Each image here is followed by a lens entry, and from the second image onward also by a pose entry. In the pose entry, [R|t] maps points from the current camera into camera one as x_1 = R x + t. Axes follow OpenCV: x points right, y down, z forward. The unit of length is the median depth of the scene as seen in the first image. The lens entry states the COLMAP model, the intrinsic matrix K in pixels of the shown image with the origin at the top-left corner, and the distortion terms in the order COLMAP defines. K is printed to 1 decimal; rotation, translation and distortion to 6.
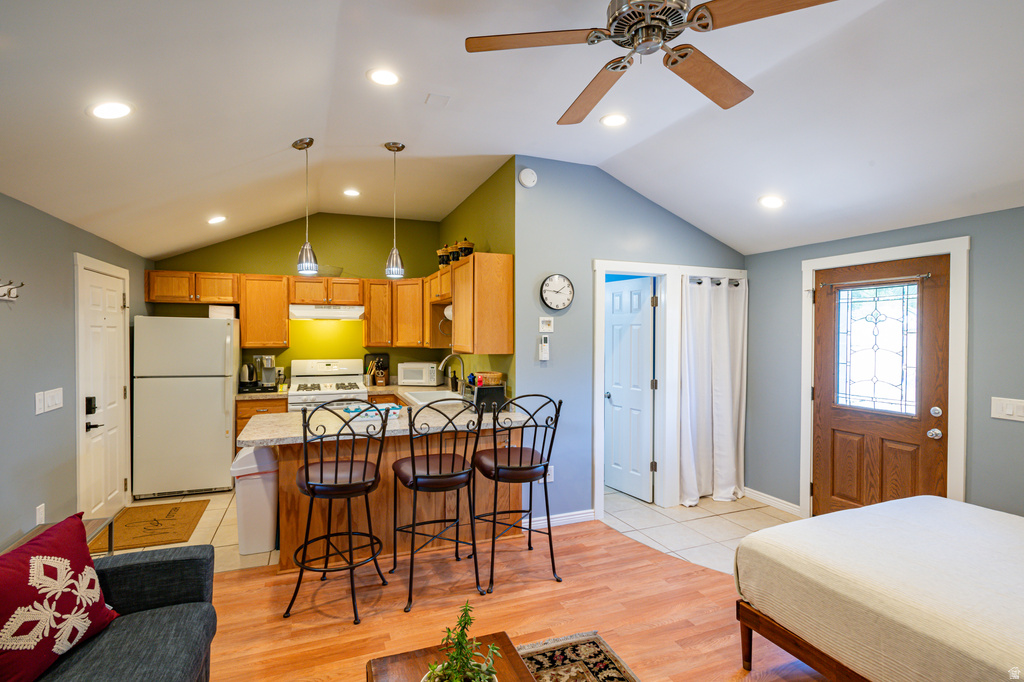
lens RADIAL K [[497.0, 0, 510.7], [0, 497.0, 339.9], [0, 0, 1]] dist [-0.006613, 0.007475]
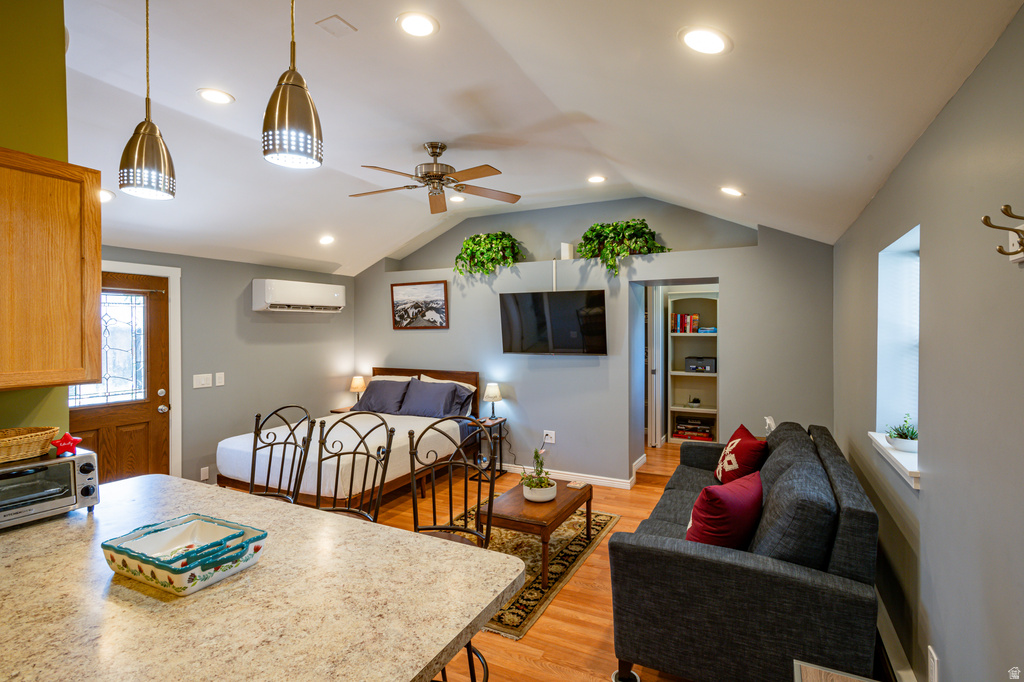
lens RADIAL K [[497.0, 0, 530.9], [0, 497.0, 336.0], [0, 0, 1]] dist [-0.006613, 0.007475]
pose [[-0.684567, -0.001522, 0.728948, -0.653550], [0.014448, 0.999773, 0.015656, -0.012668], [-0.728807, 0.021250, -0.684390, 0.957412]]
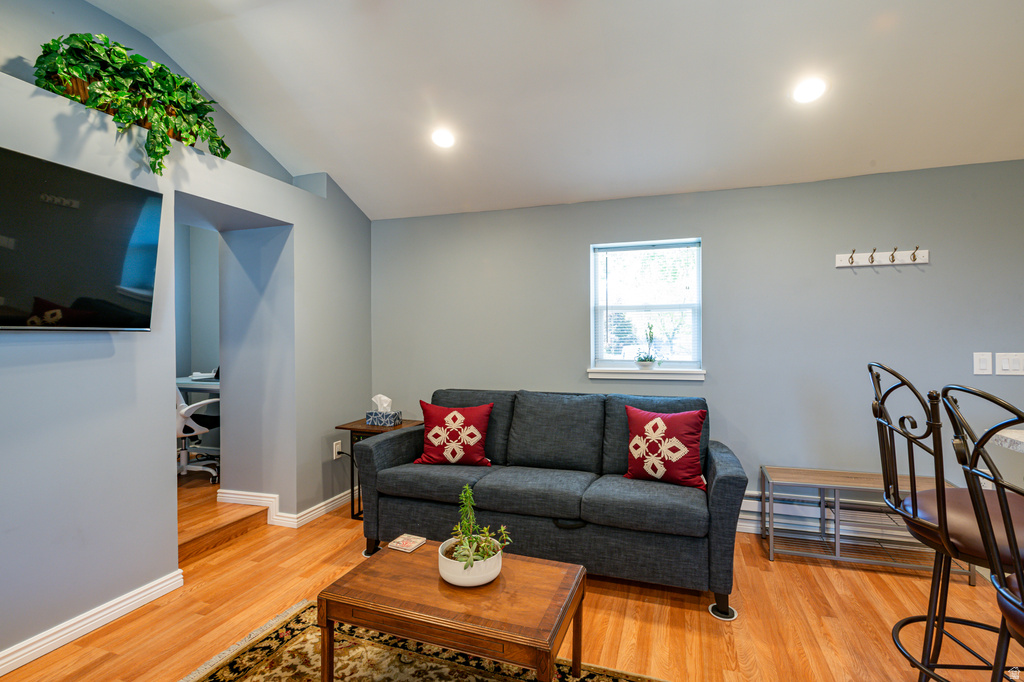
lens RADIAL K [[497.0, 0, 506.8], [0, 497.0, 336.0], [0, 0, 1]] dist [-0.006613, 0.007475]
pose [[-0.646765, 0.009202, -0.762634, 0.270166], [-0.004436, 0.999865, 0.015826, 0.050835], [0.762677, 0.013619, -0.646637, 0.688720]]
